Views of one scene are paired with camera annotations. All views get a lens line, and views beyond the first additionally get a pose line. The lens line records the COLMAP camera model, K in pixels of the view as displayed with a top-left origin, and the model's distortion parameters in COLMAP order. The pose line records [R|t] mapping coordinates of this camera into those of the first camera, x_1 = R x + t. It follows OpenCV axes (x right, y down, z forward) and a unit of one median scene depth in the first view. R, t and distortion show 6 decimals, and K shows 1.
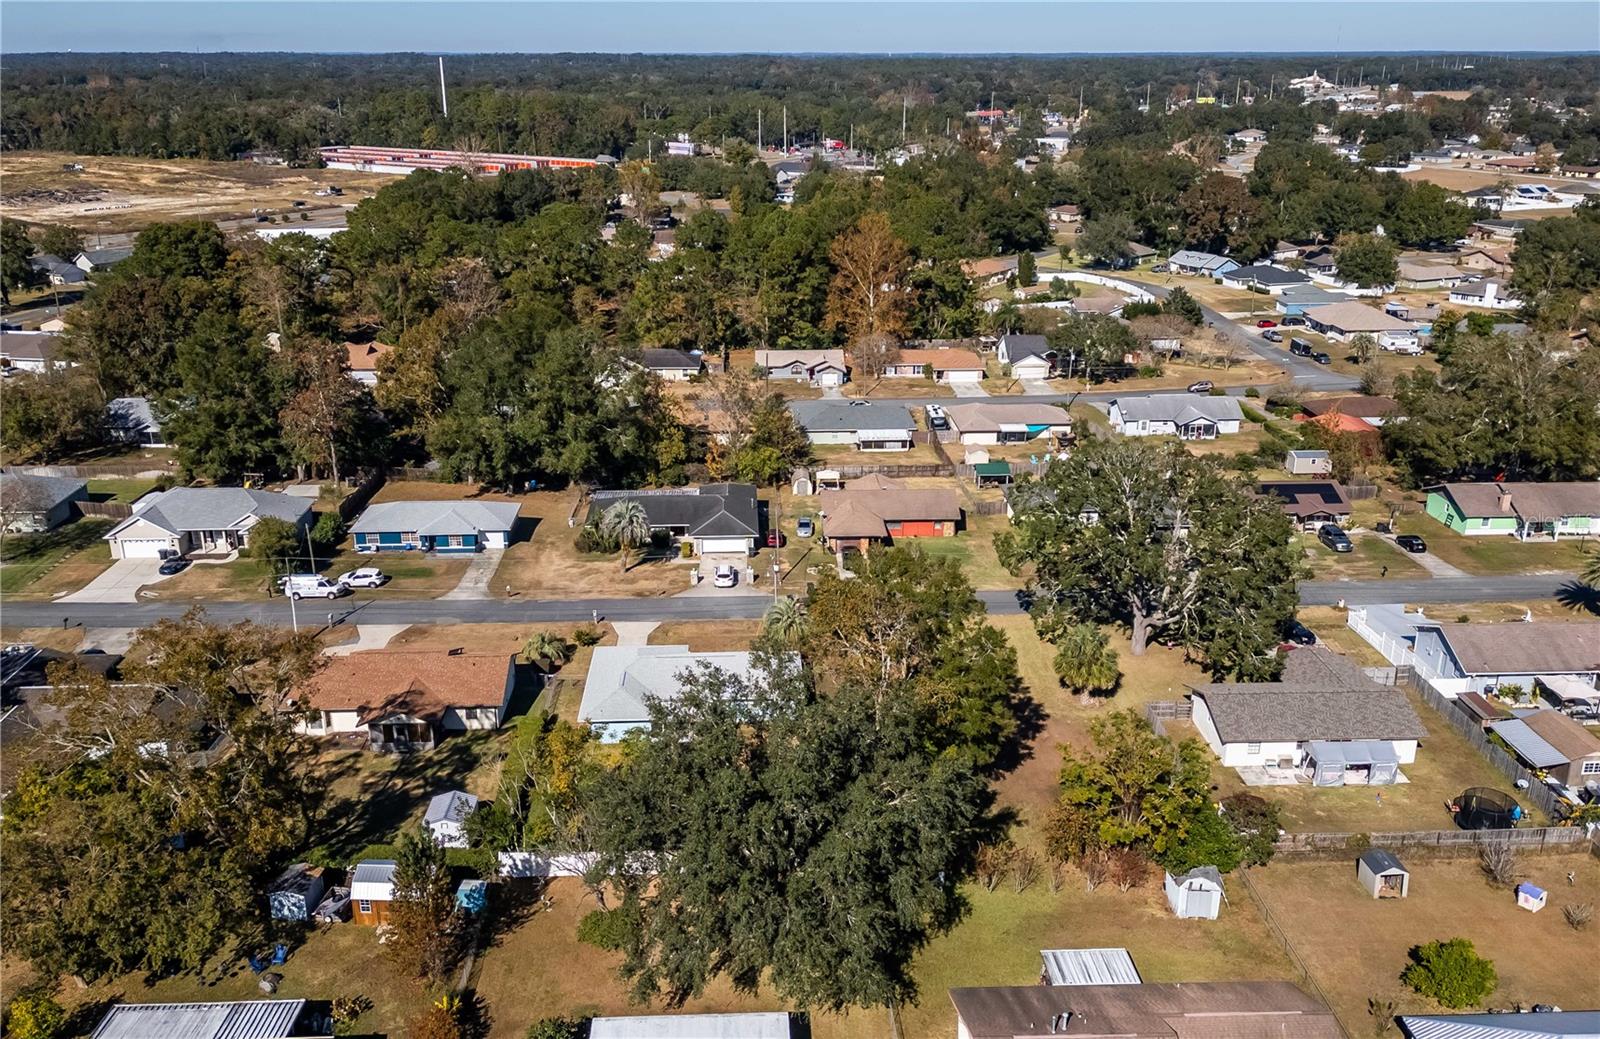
lens RADIAL K [[1253.6, 0, 793.6], [0, 1253.6, 519.8], [0, 0, 1]] dist [0.054462, -0.070837]
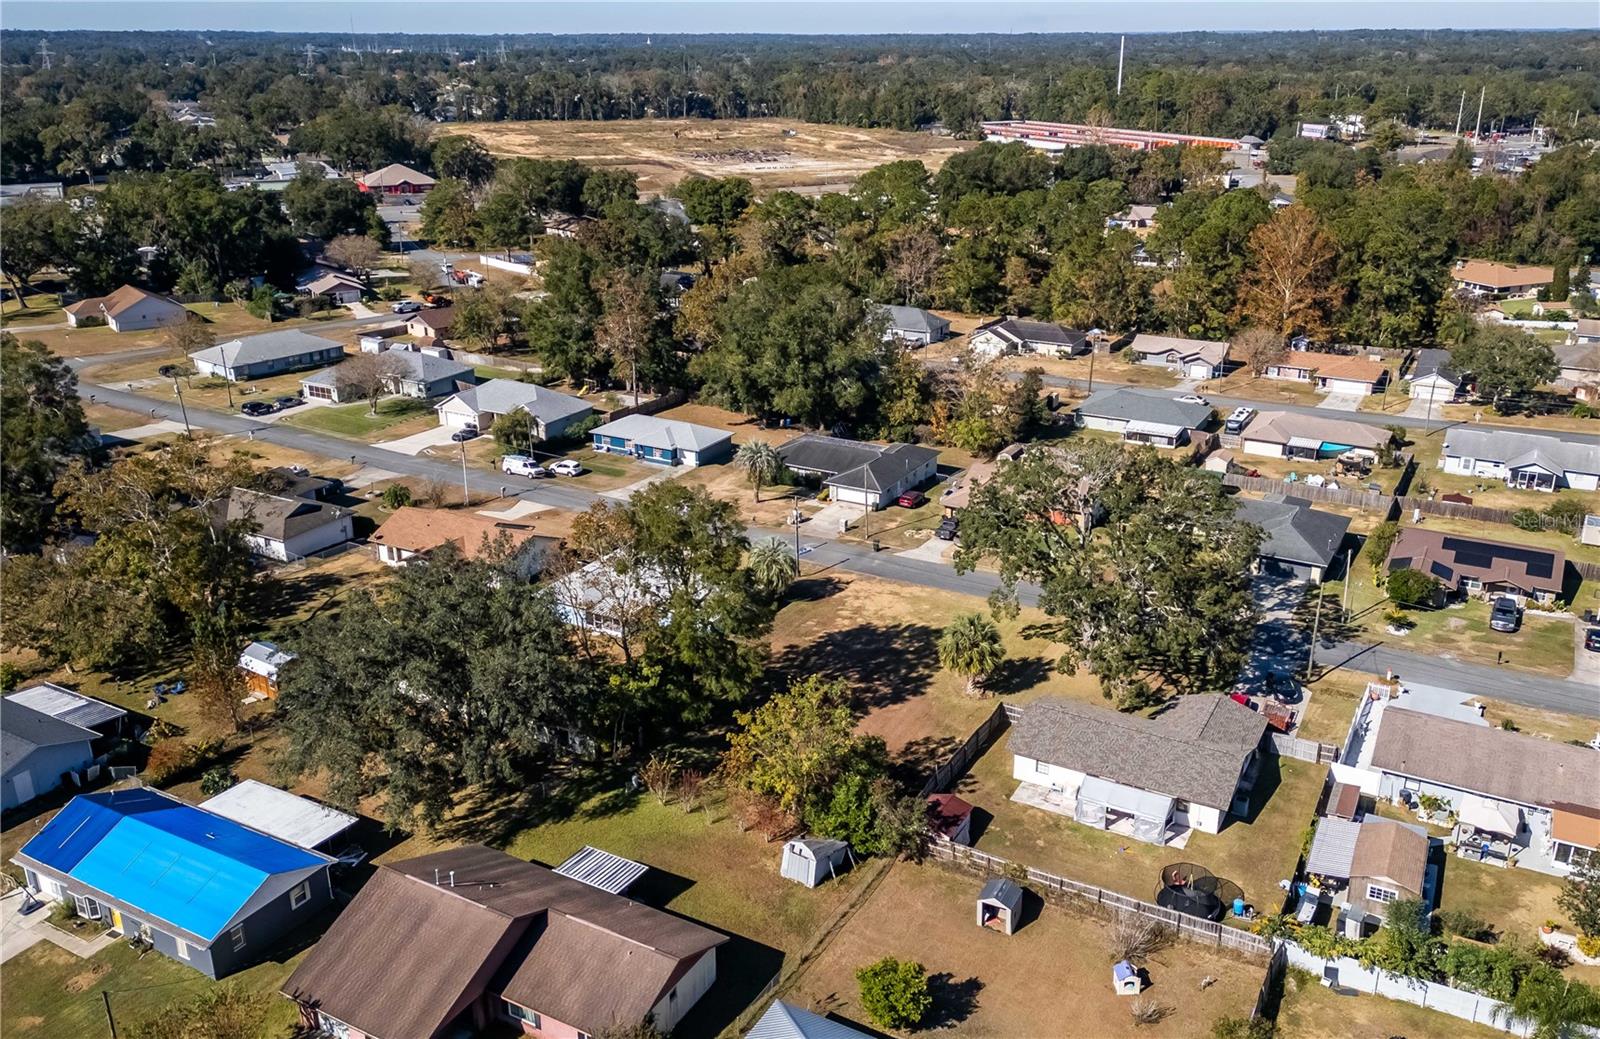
lens RADIAL K [[1253.6, 0, 843.6], [0, 1253.6, 494.8], [0, 0, 1]] dist [0.054462, -0.070837]
pose [[0.862078, 0.171009, -0.477051, 0.373809], [-0.172059, 0.984196, 0.041878, -0.019803], [0.476673, 0.045979, 0.877877, 0.051553]]
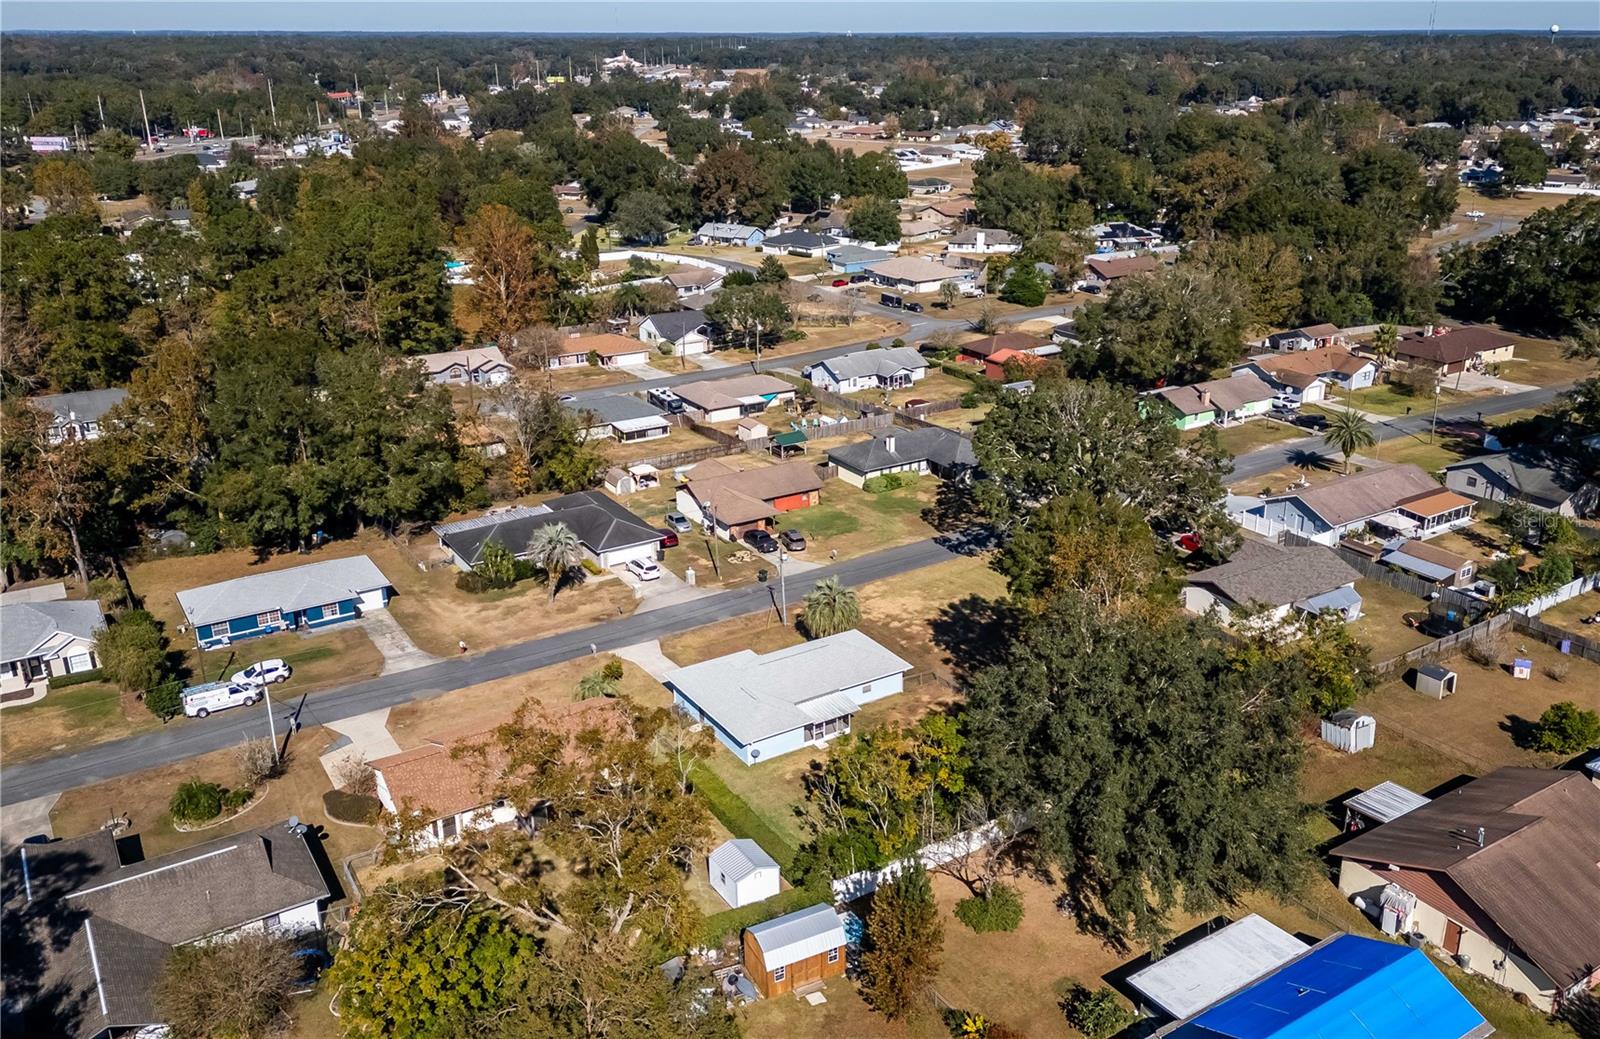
lens RADIAL K [[1253.6, 0, 813.7], [0, 1253.6, 523.3], [0, 0, 1]] dist [0.054462, -0.070837]
pose [[0.863843, -0.181050, 0.470103, -0.318333], [0.173202, 0.983037, 0.060326, -0.030078], [-0.473051, 0.029310, 0.880548, 0.081569]]
